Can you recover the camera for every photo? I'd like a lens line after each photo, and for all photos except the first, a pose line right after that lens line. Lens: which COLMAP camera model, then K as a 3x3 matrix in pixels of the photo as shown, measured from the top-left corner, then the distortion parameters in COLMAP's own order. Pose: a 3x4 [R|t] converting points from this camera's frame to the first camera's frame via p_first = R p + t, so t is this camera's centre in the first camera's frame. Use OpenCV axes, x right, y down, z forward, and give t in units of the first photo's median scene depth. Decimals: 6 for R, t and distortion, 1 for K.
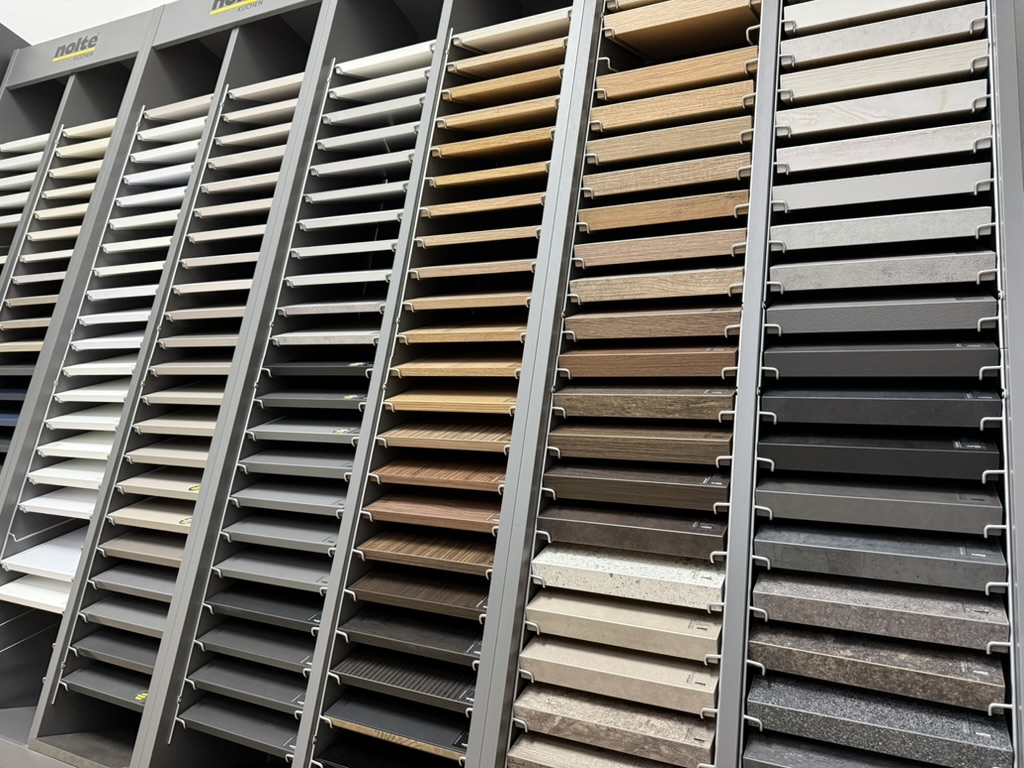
lens RADIAL K [[734.1, 0, 512.0], [0, 734.1, 384.0], [0, 0, 1]] dist [0.027677, -0.032857]
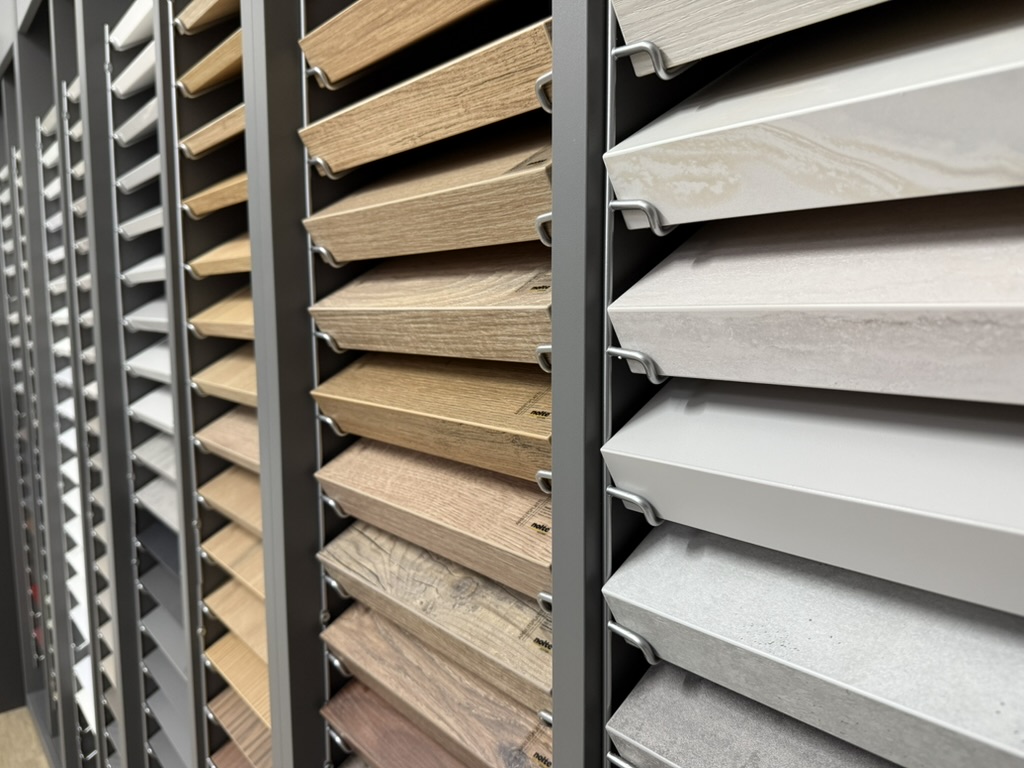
lens RADIAL K [[734.1, 0, 512.0], [0, 734.1, 384.0], [0, 0, 1]] dist [0.027677, -0.032857]
pose [[0.903750, -0.102533, -0.415599, 0.447028], [0.234558, 0.930775, 0.280429, -0.384334], [0.358076, -0.350920, 0.865238, 0.728385]]
